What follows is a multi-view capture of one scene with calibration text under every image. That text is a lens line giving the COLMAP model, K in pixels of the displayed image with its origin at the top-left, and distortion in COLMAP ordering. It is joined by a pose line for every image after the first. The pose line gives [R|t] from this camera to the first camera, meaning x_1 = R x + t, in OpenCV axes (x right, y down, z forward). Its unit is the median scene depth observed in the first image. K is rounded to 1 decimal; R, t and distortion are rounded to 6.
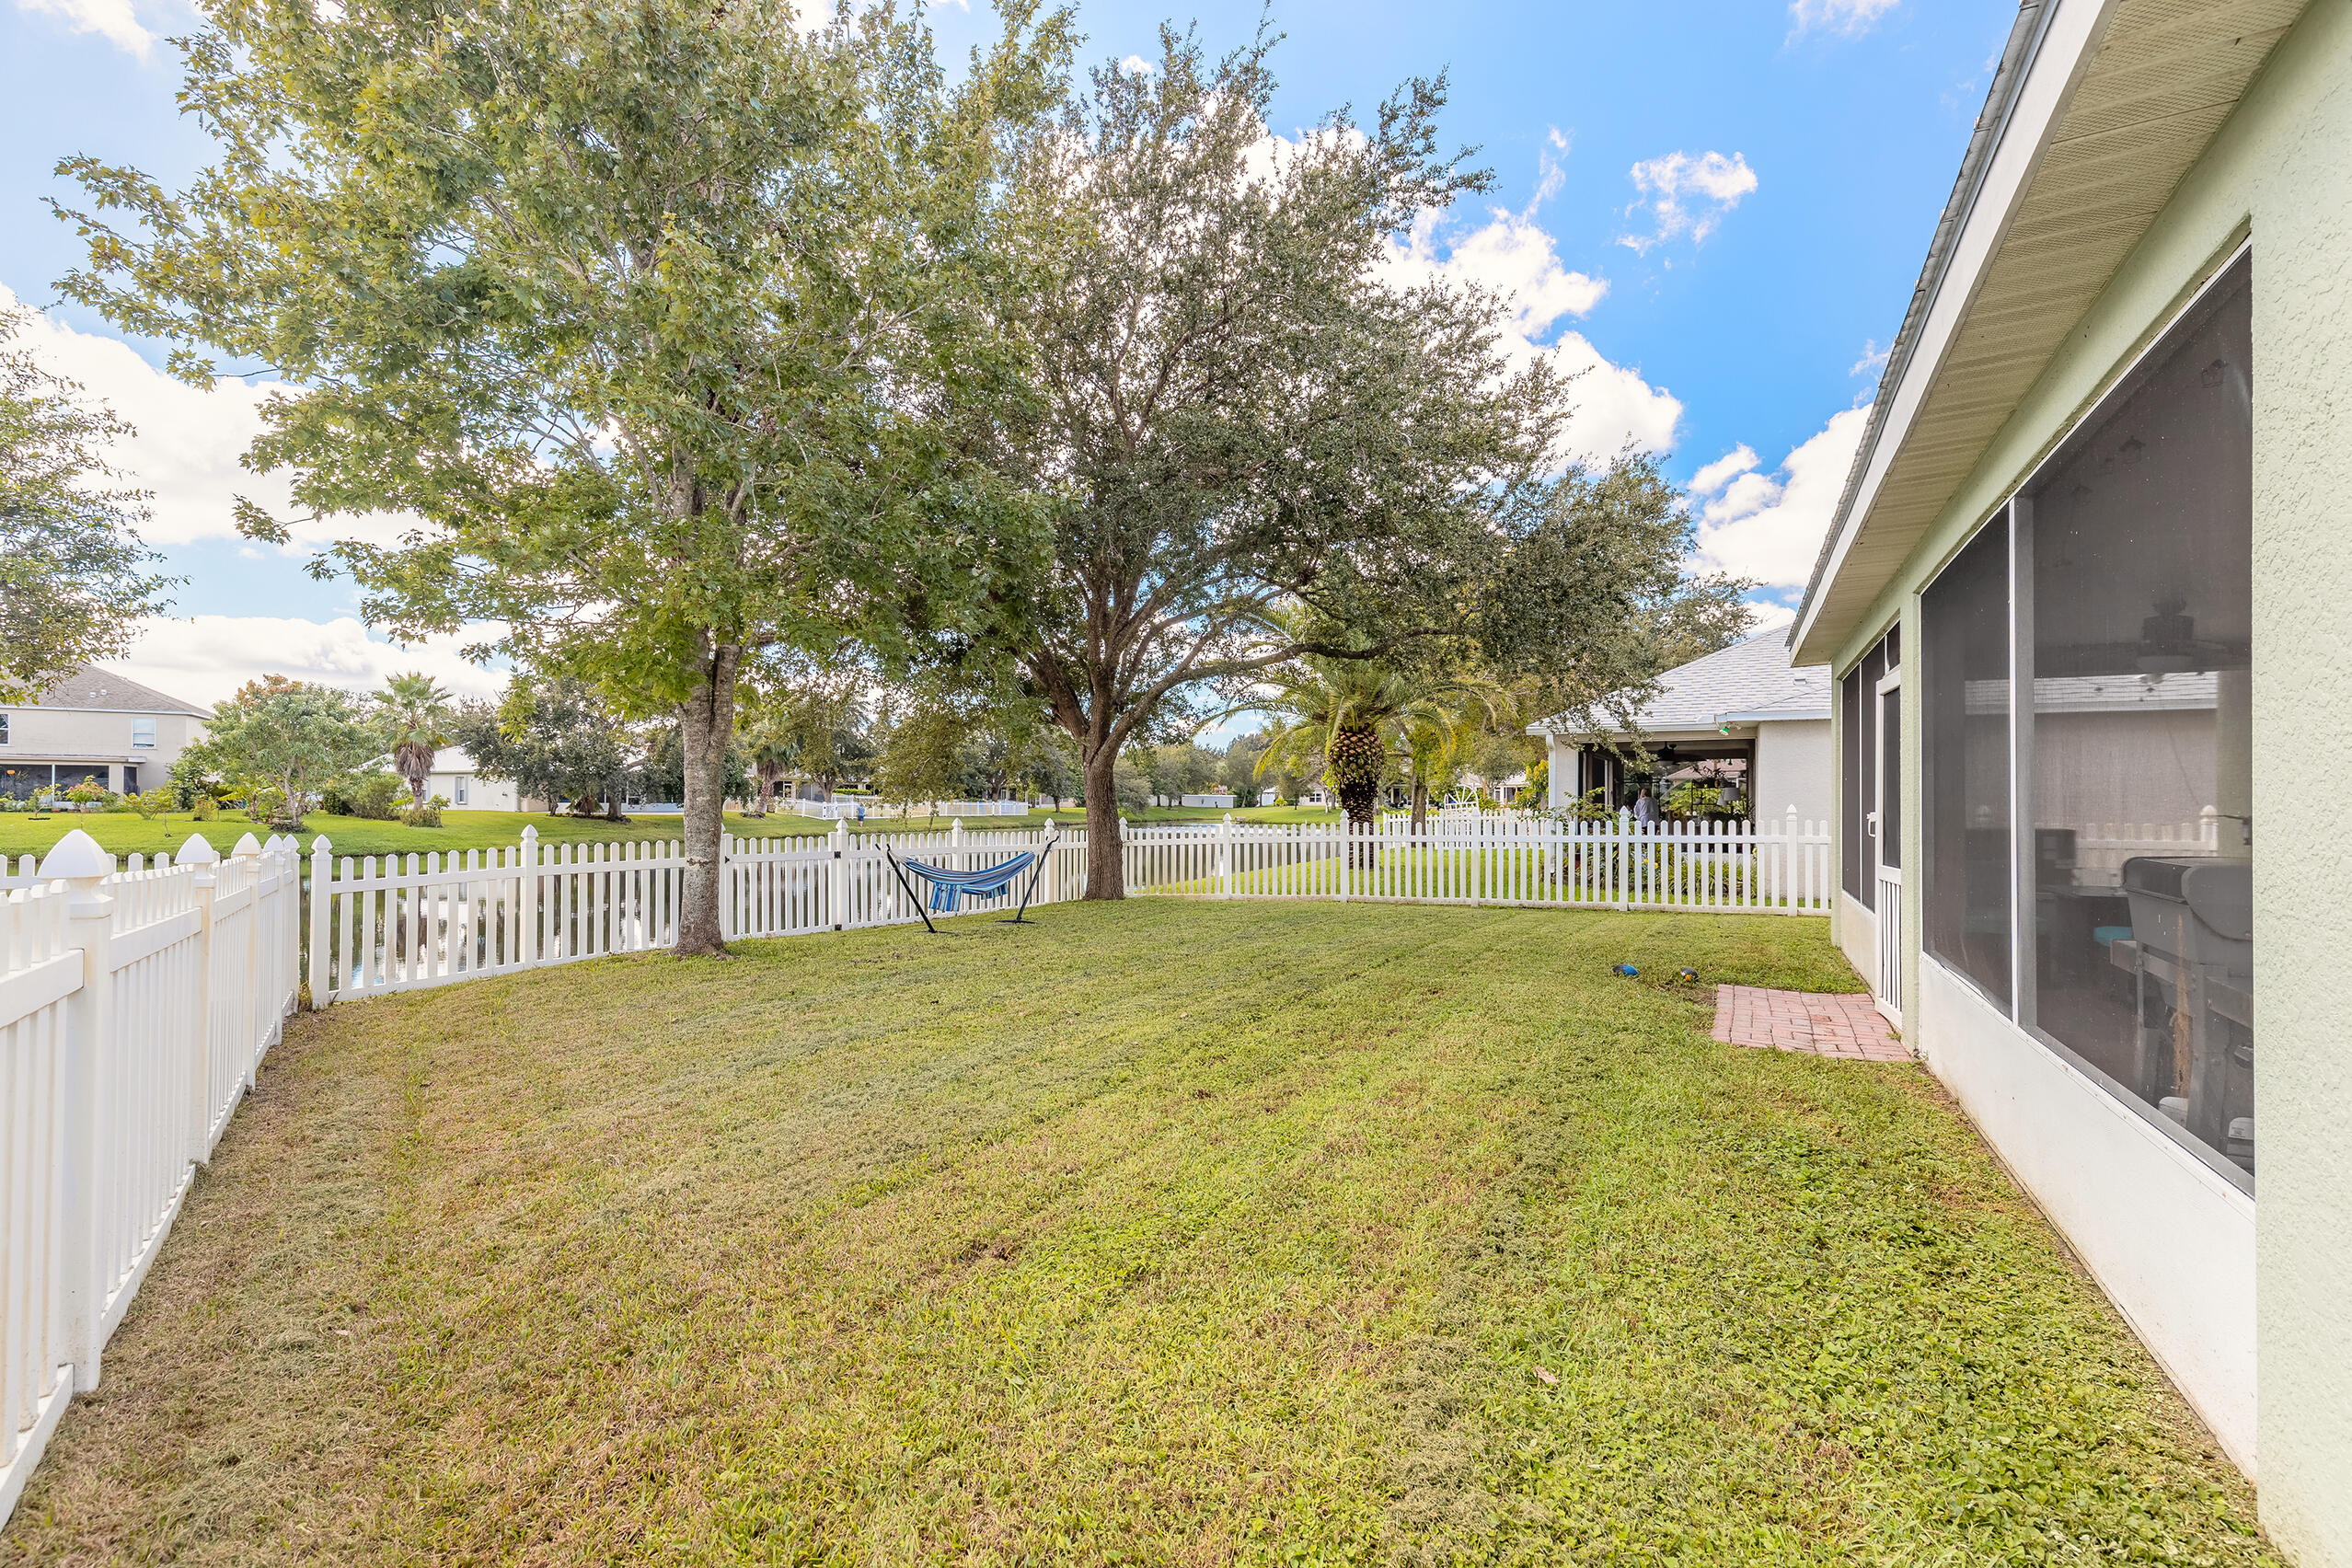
lens RADIAL K [[1063.7, 0, 1162.8], [0, 1063.7, 793.8], [0, 0, 1]] dist [0.010725, -0.002737]
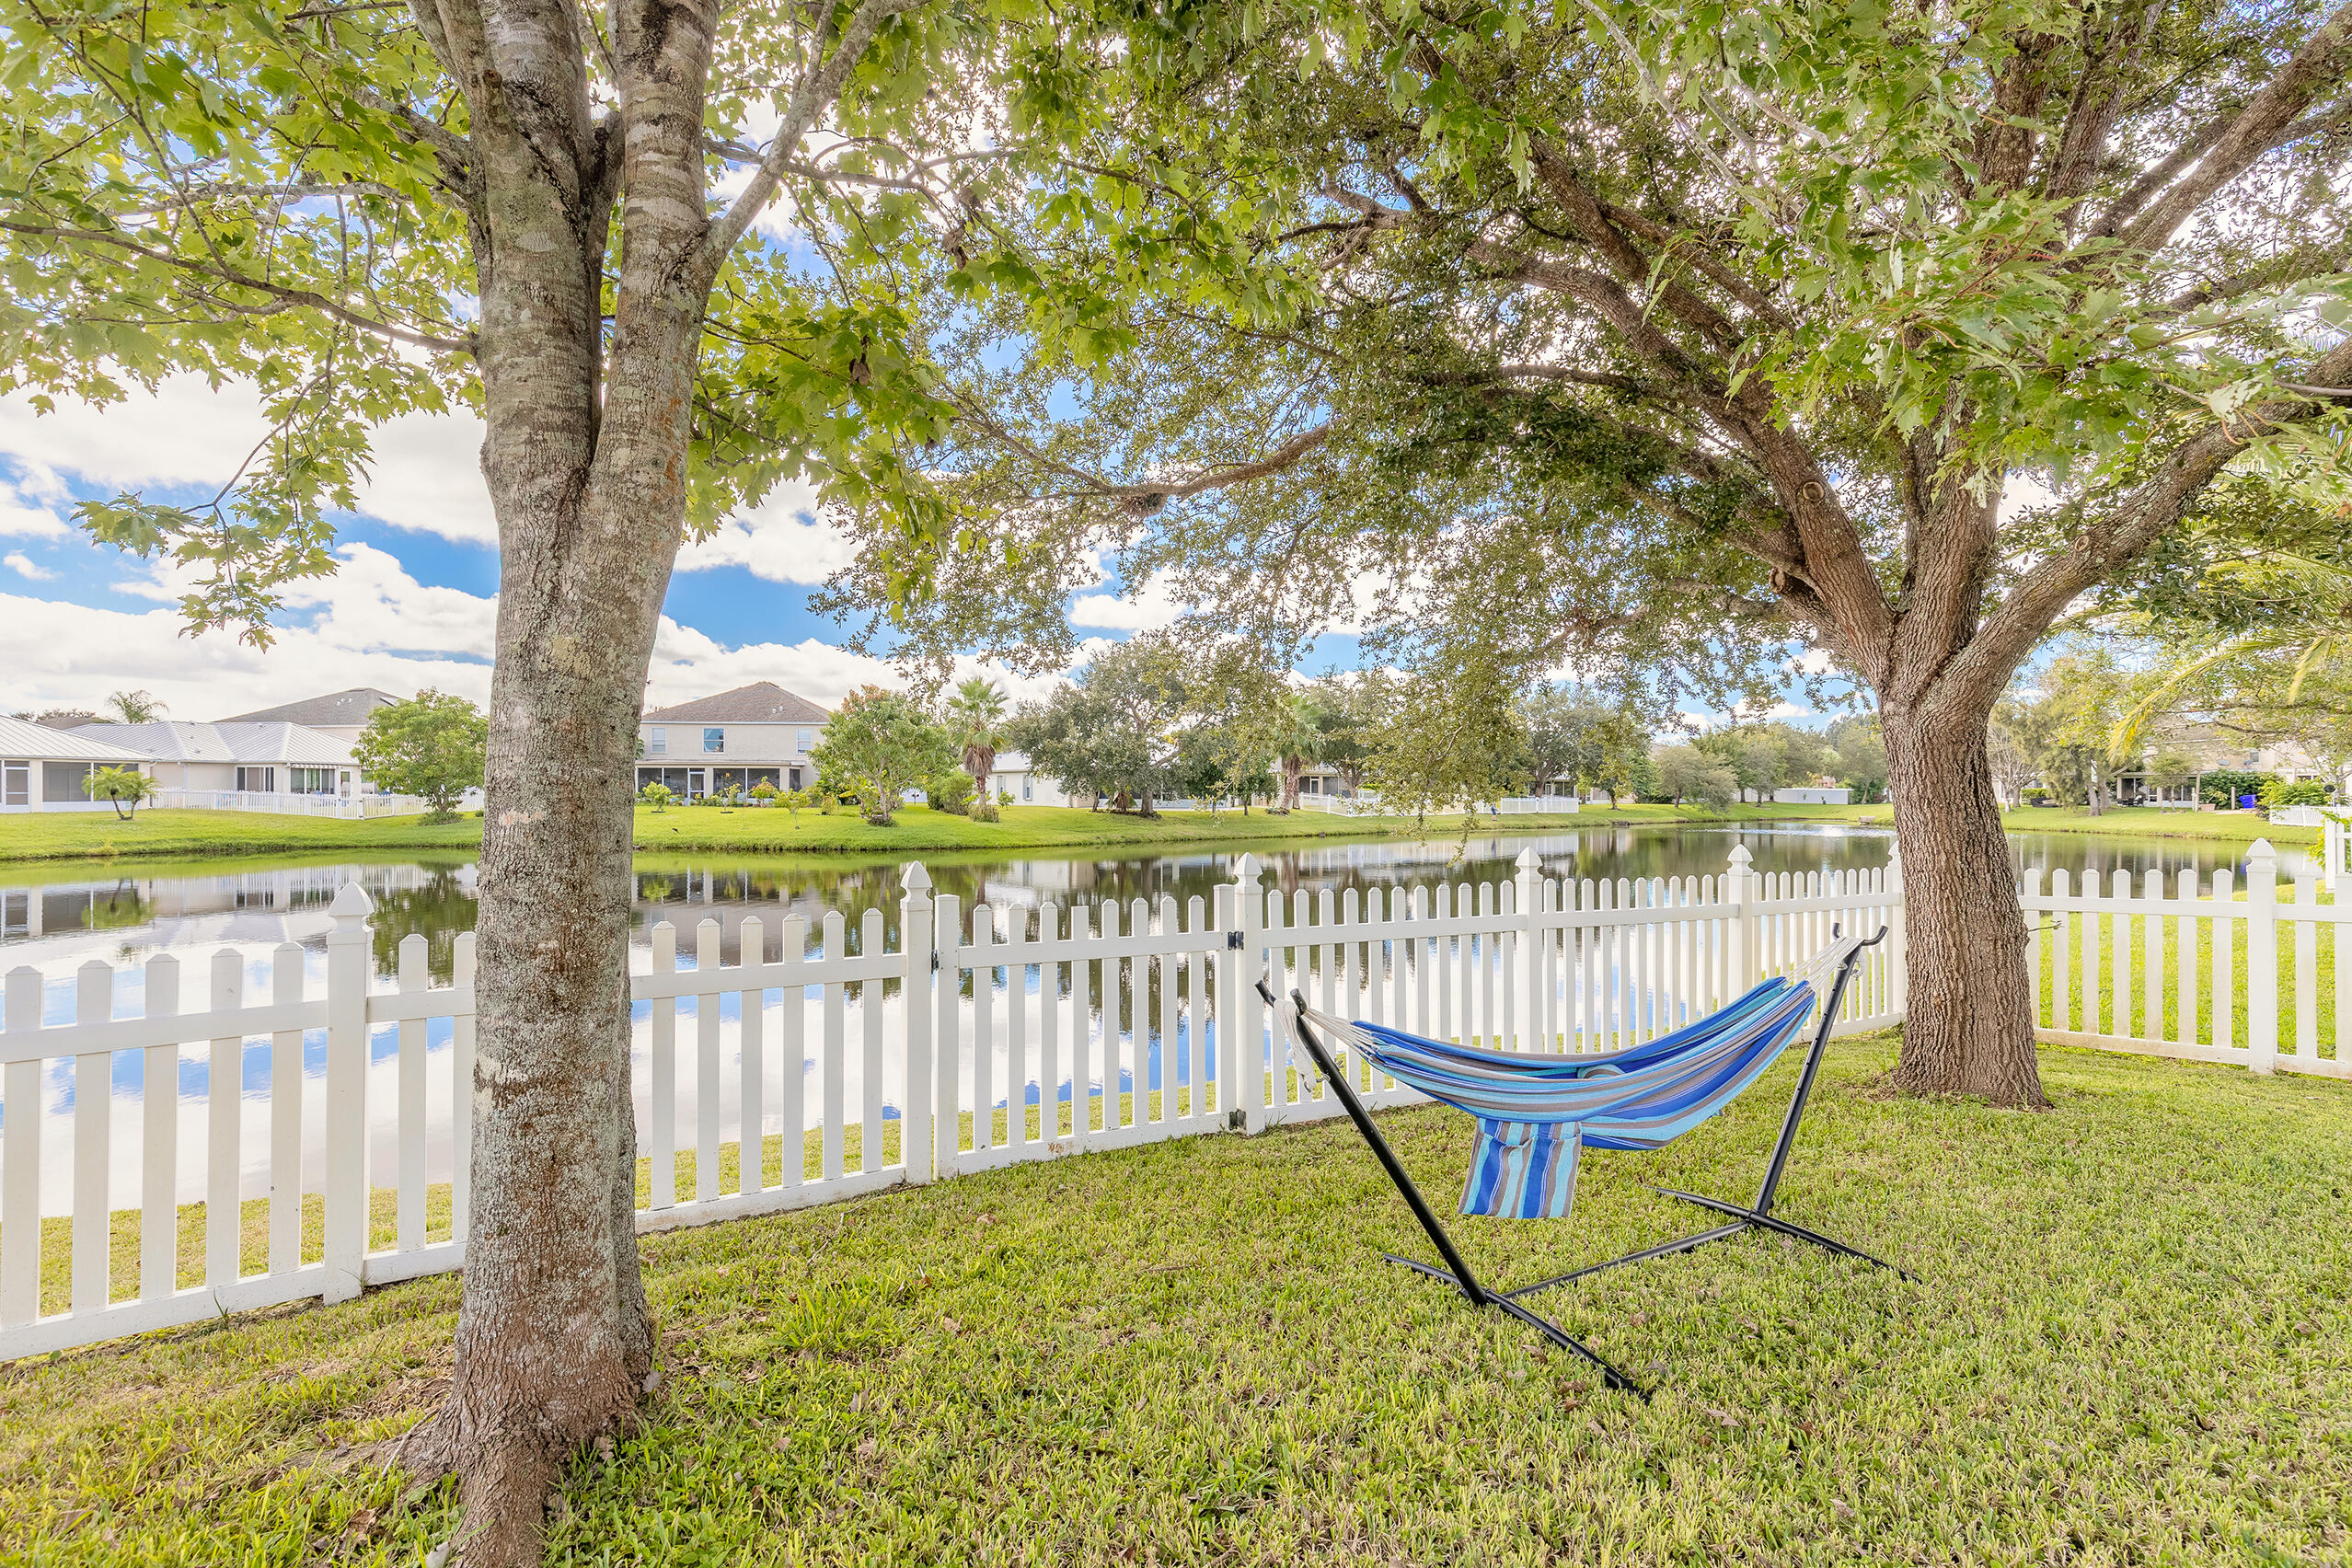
lens RADIAL K [[1063.7, 0, 1175.5], [0, 1063.7, 795.6], [0, 0, 1]] dist [0.010725, -0.002737]
pose [[0.886764, -0.001071, -0.462222, -0.030632], [0.004038, 0.999977, 0.005430, -0.000251], [0.462206, -0.006682, 0.886748, 0.140753]]
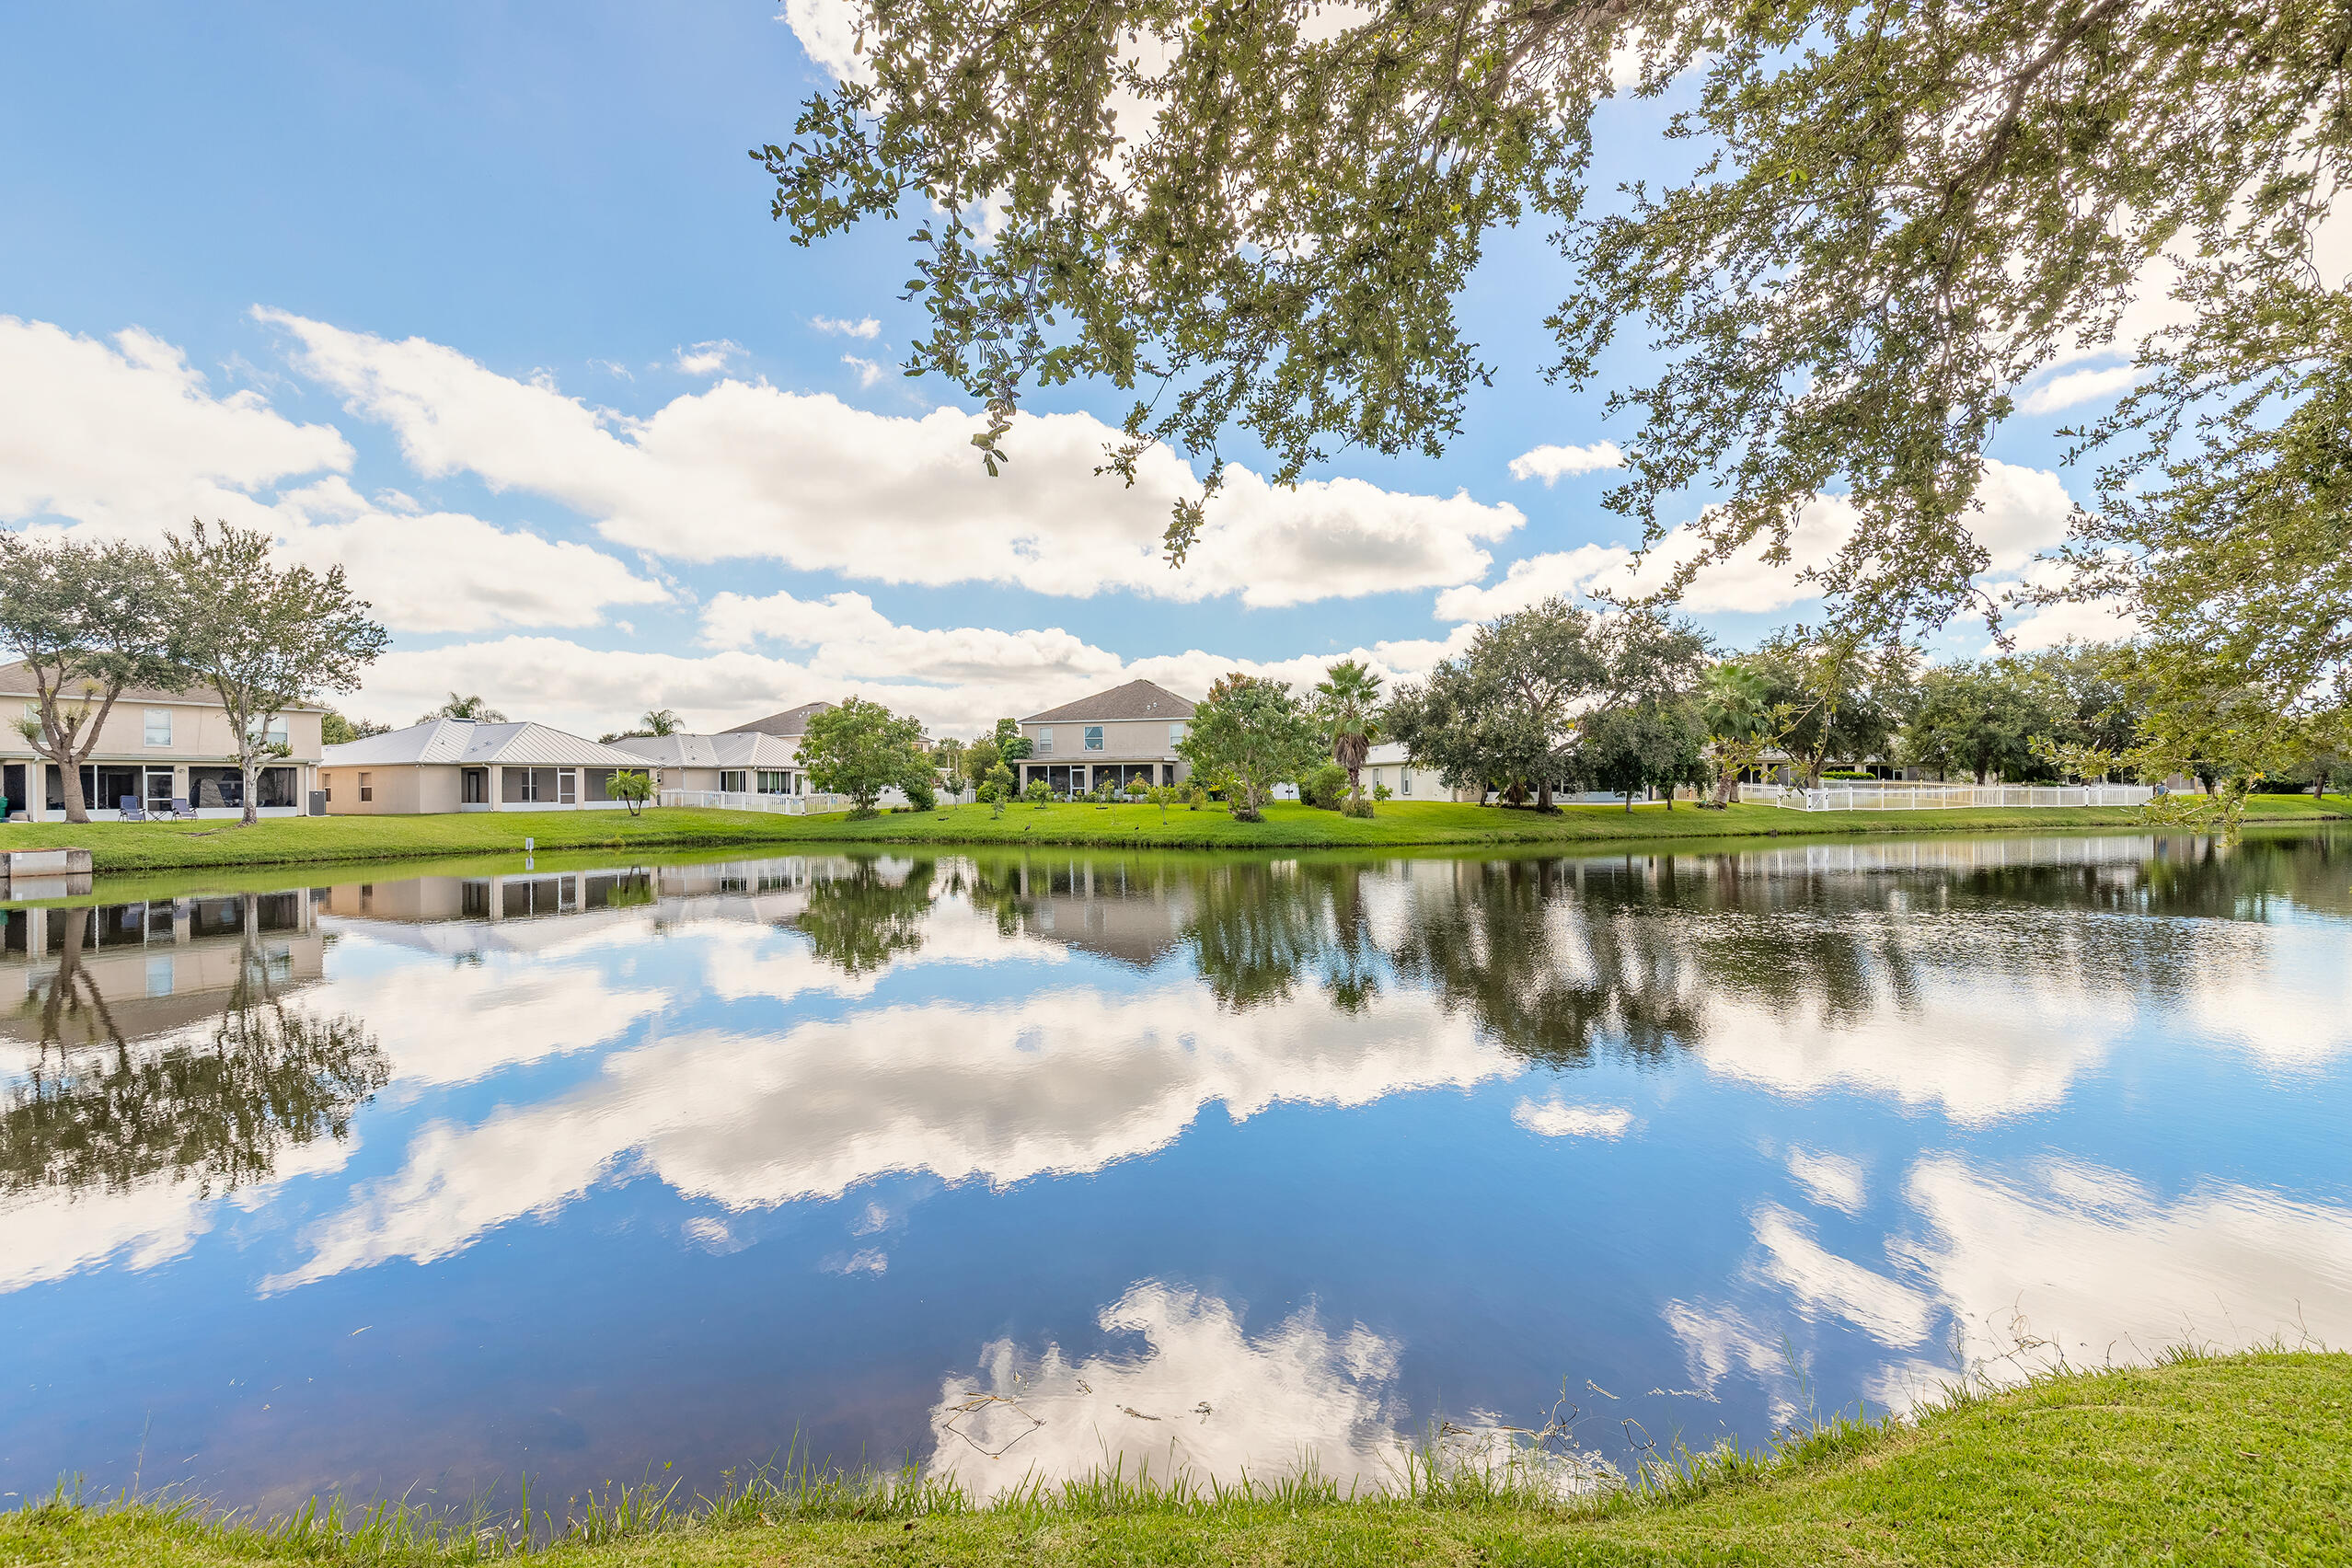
lens RADIAL K [[1063.7, 0, 1170.7], [0, 1063.7, 780.7], [0, 0, 1]] dist [0.010725, -0.002737]
pose [[0.670132, -0.016259, -0.742064, -0.081623], [0.014335, 0.999857, -0.008962, 0.003393], [0.742104, -0.004632, 0.670269, 0.213336]]
